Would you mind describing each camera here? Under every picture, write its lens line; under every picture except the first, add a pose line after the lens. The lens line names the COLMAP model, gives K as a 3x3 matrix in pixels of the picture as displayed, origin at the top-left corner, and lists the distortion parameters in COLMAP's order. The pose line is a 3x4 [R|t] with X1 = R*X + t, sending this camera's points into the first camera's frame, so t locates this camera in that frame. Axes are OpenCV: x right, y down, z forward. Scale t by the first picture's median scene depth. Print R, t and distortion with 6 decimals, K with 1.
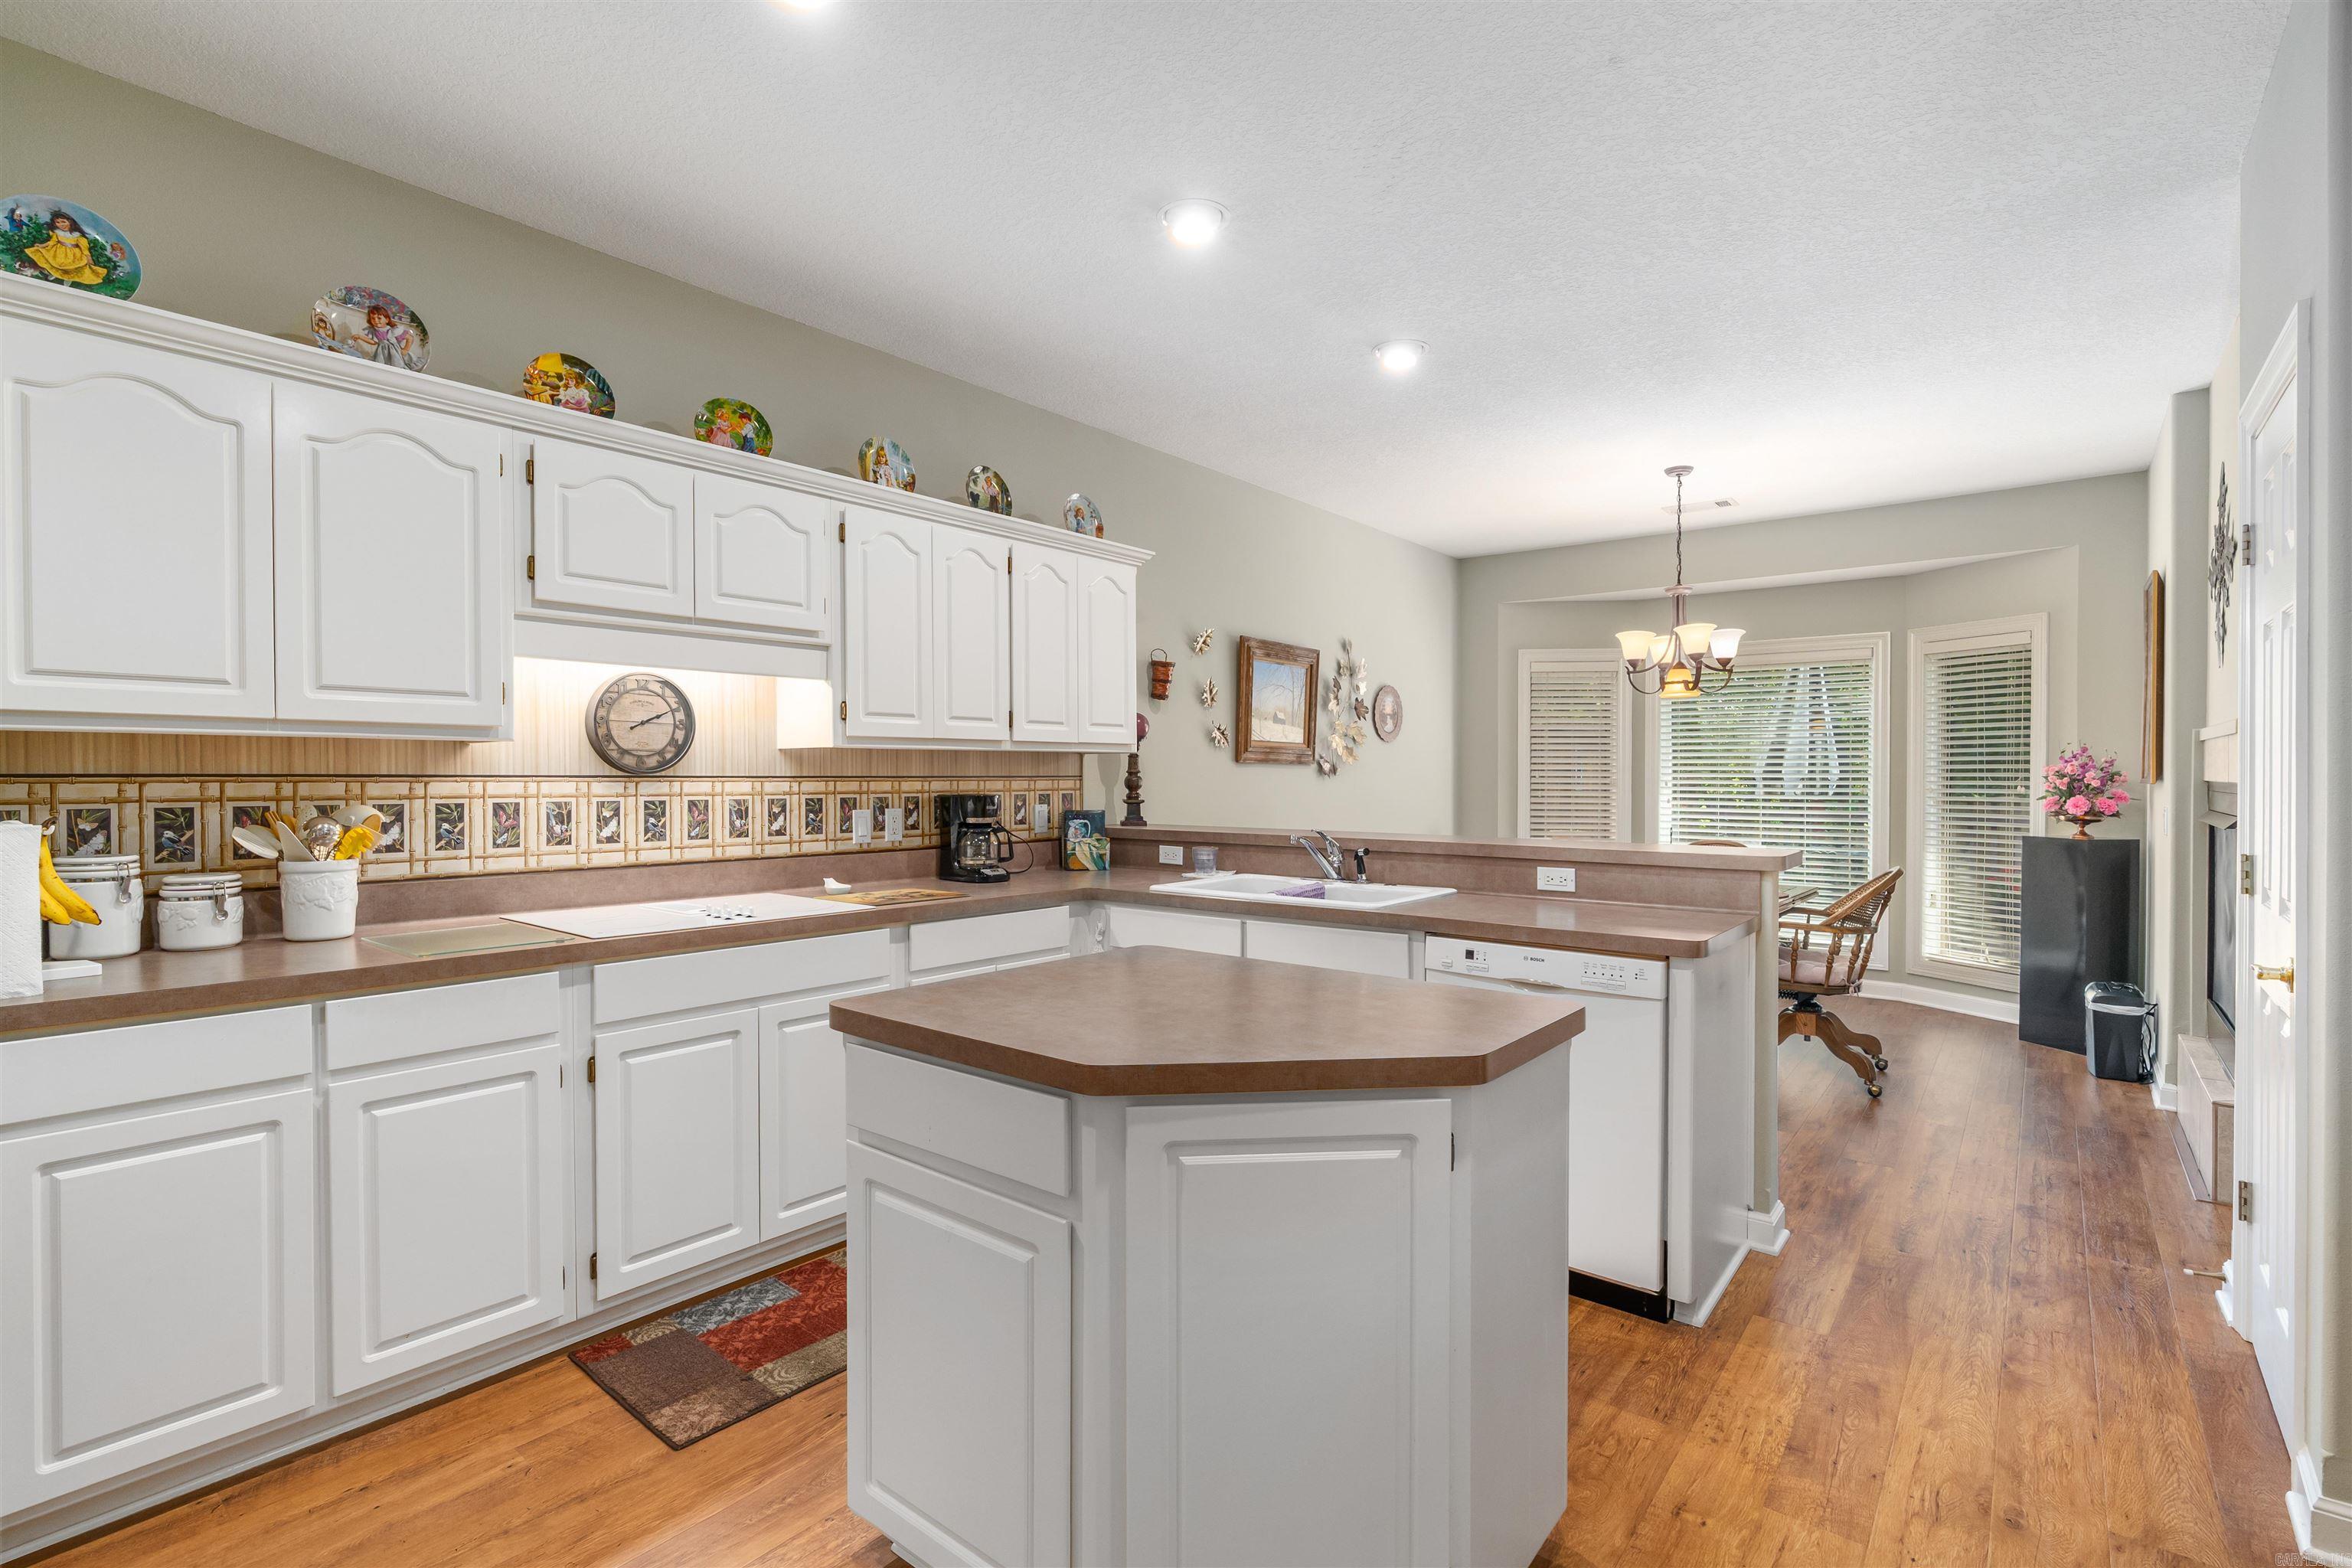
lens RADIAL K [[1079.2, 0, 1165.3], [0, 1079.2, 777.0], [0, 0, 1]] dist [-0.008297, 0.001072]
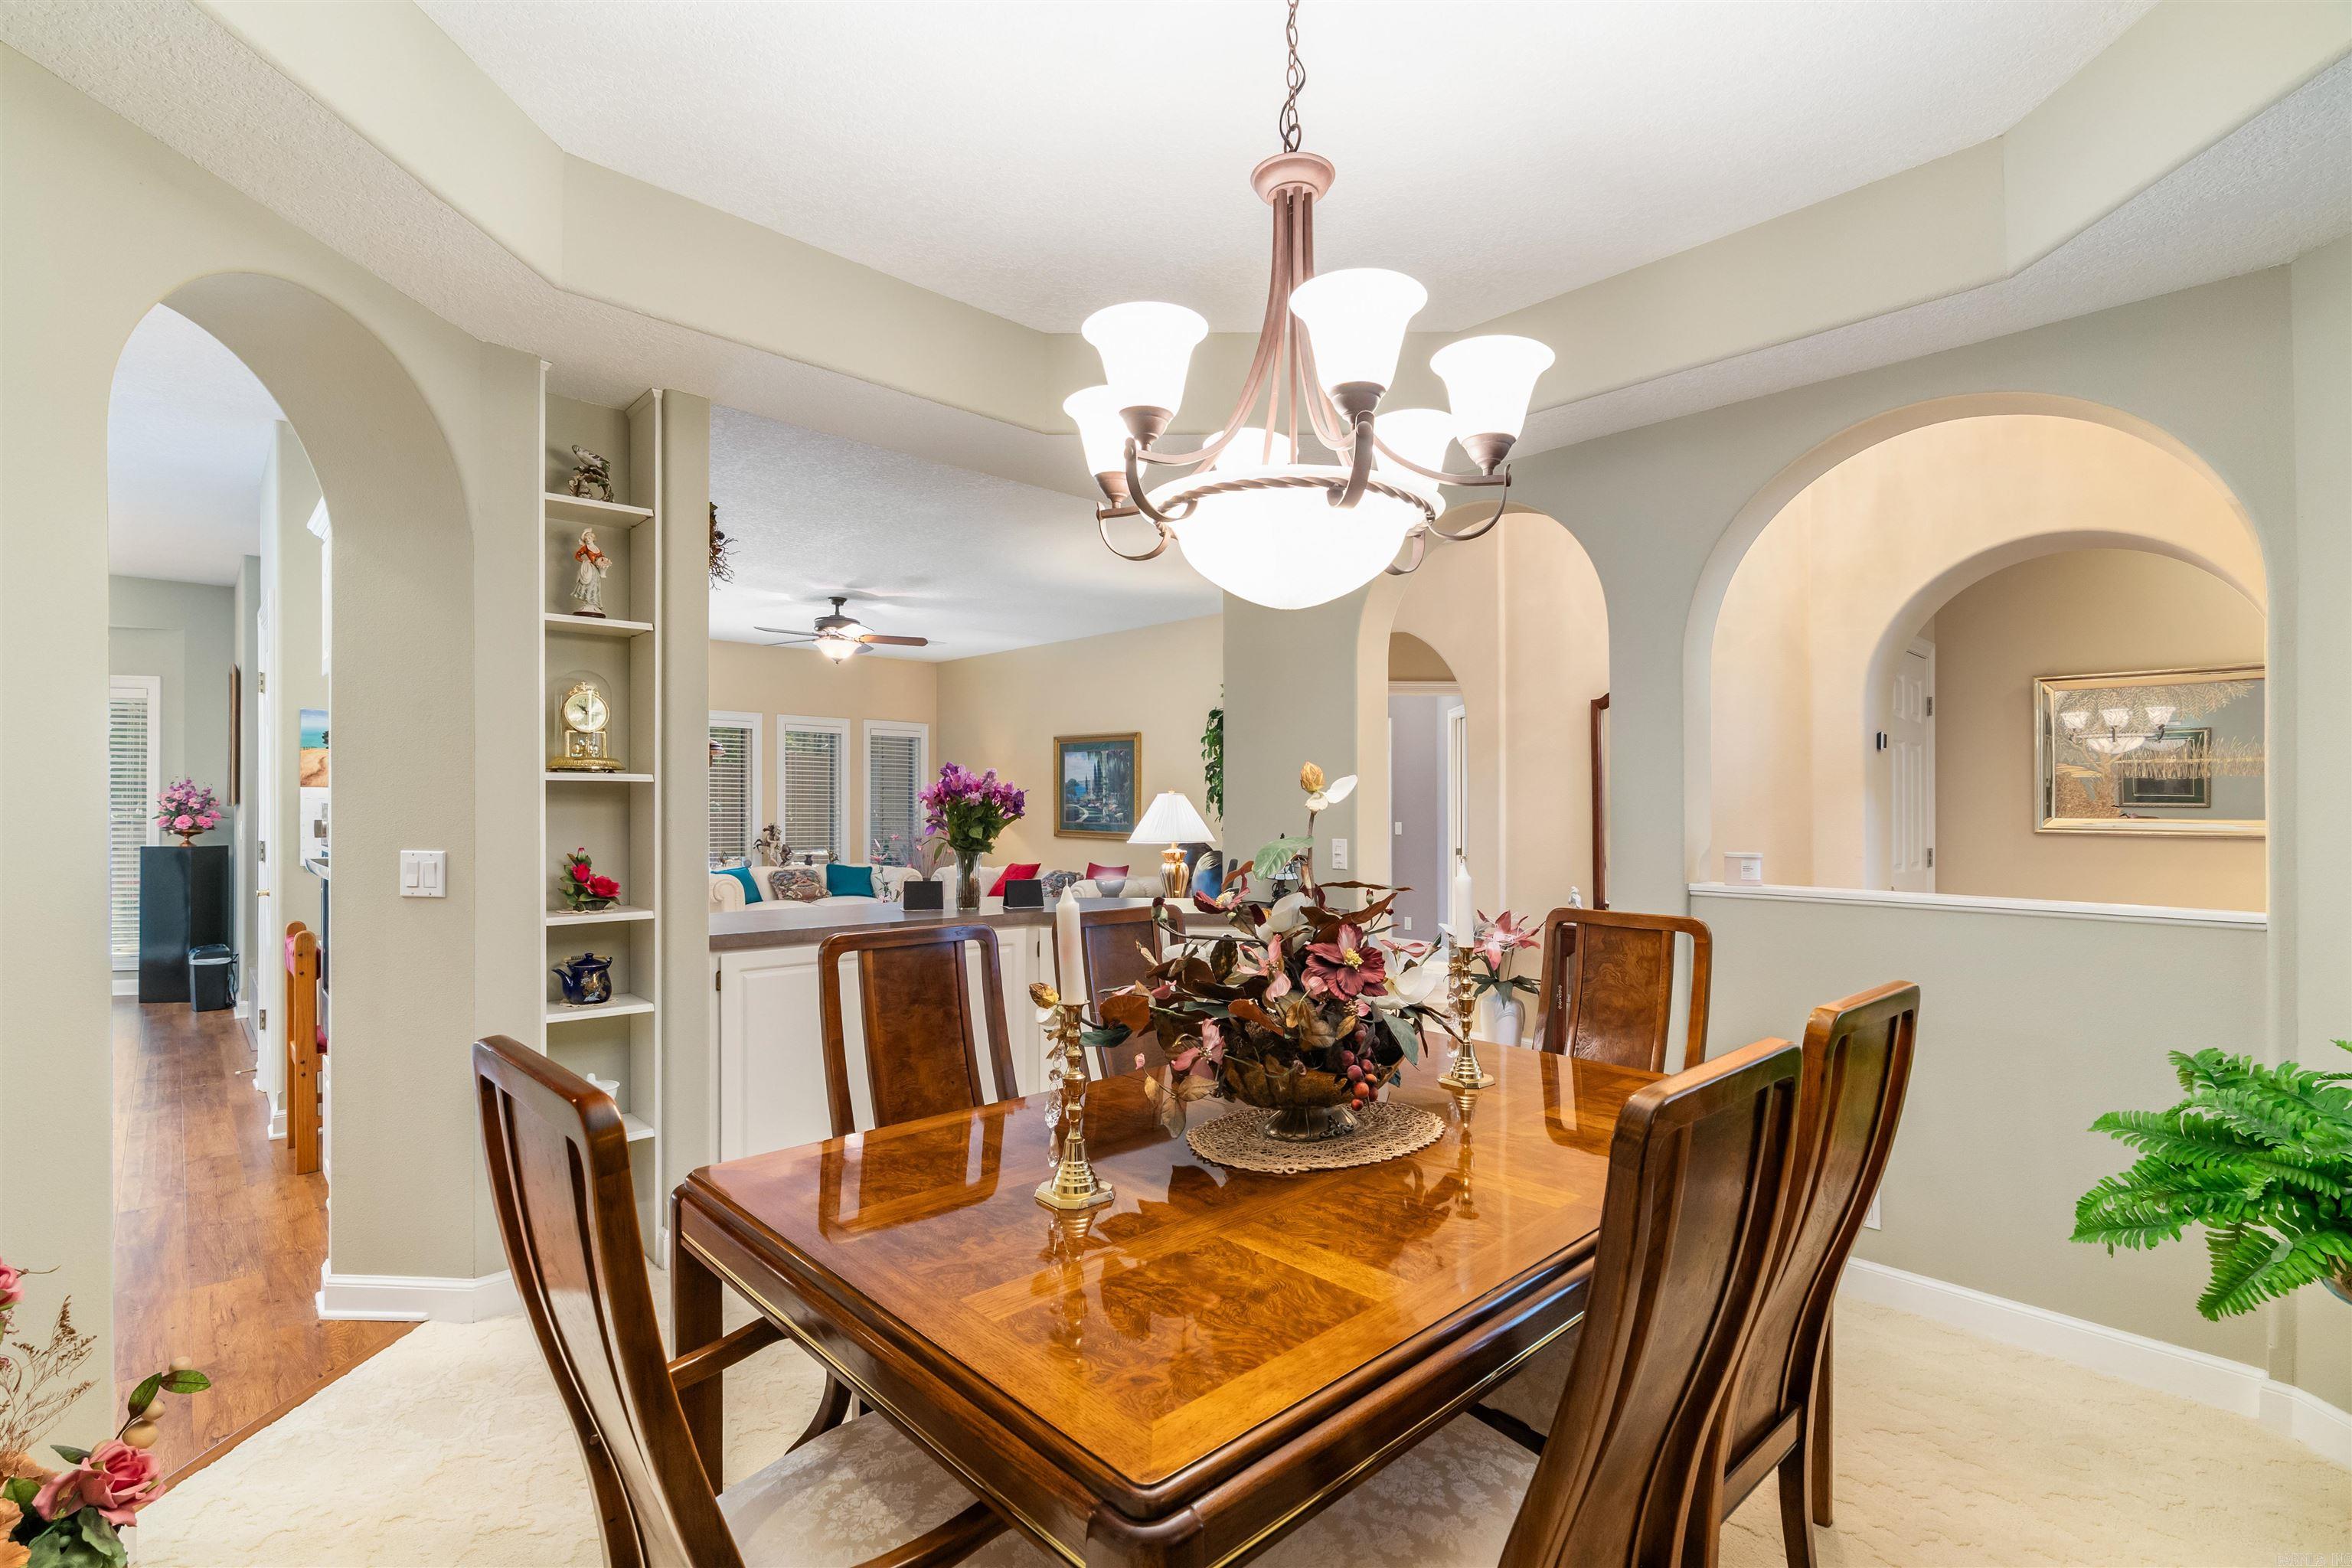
lens RADIAL K [[1079.2, 0, 1164.4], [0, 1079.2, 802.9], [0, 0, 1]] dist [-0.008297, 0.001072]
pose [[0.136711, -0.001287, 0.990610, -0.327182], [0.002353, 0.999997, 0.000975, 0.003288], [-0.990608, 0.002198, 0.136713, -0.417603]]
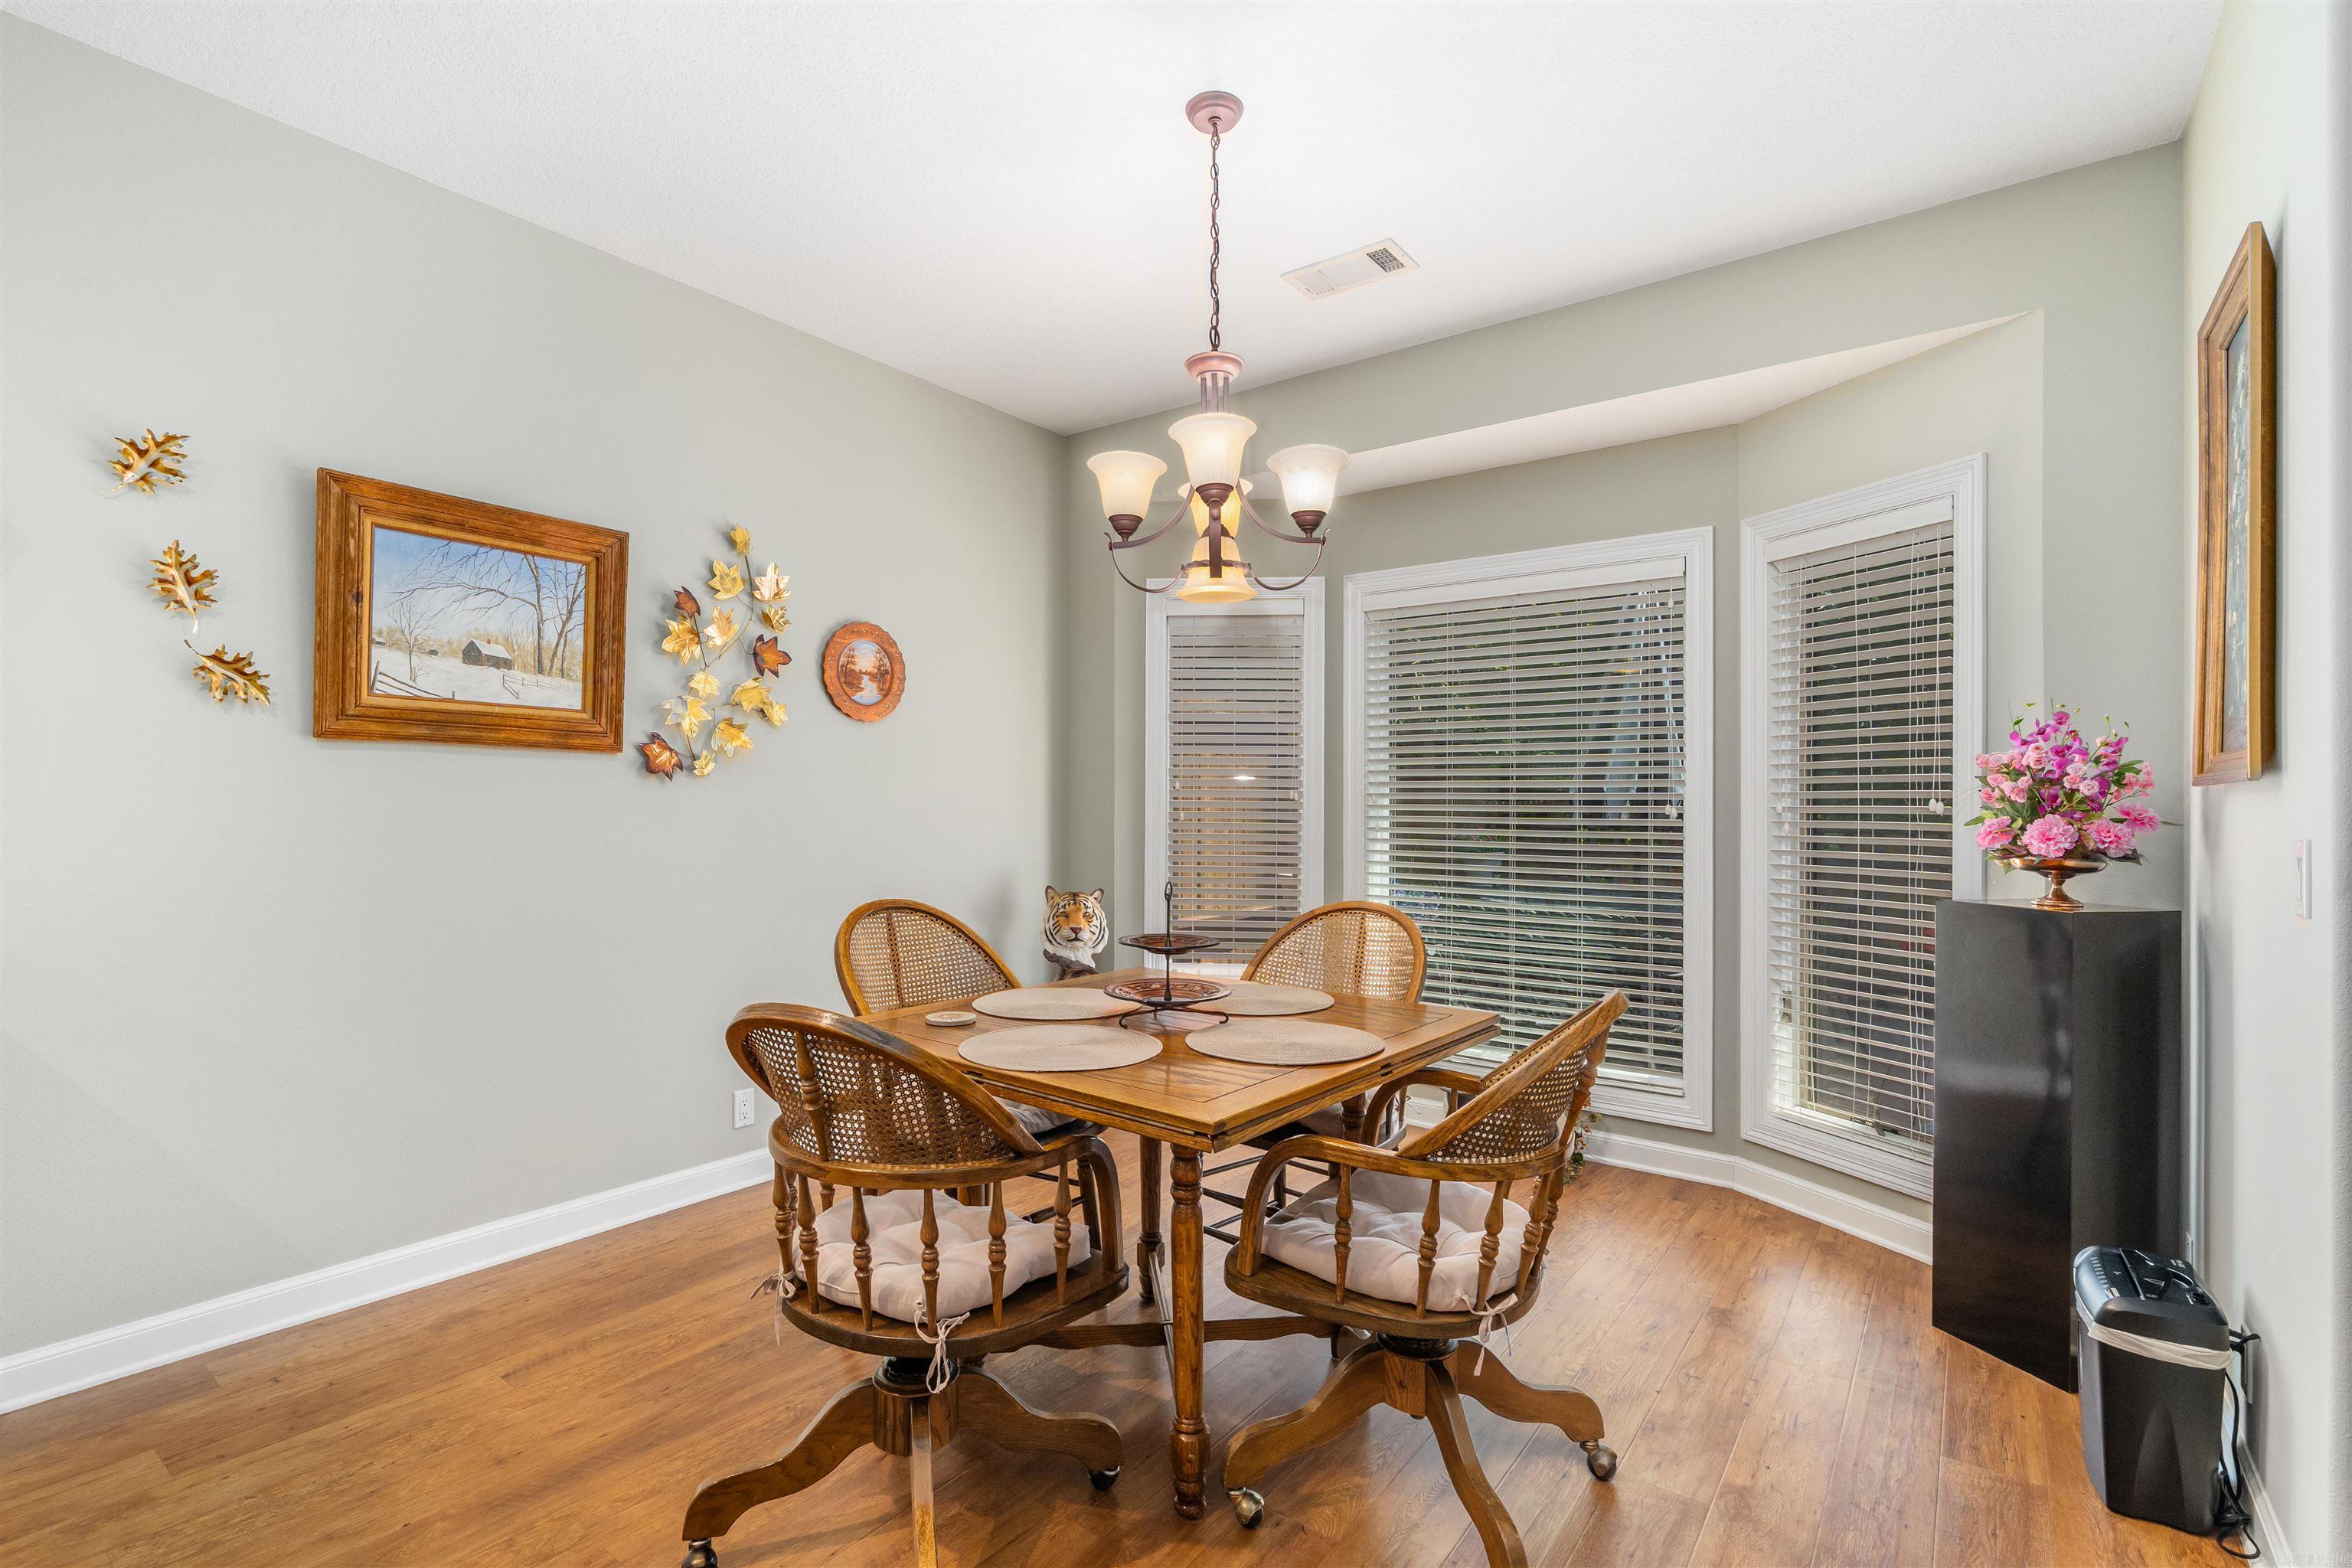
lens RADIAL K [[1079.2, 0, 1185.3], [0, 1079.2, 789.3], [0, 0, 1]] dist [-0.008297, 0.001072]
pose [[0.998631, 0.005846, 0.051982, 0.443497], [-0.004963, 0.999842, -0.017096, 0.015607], [-0.052074, 0.016815, 0.998502, 0.544392]]
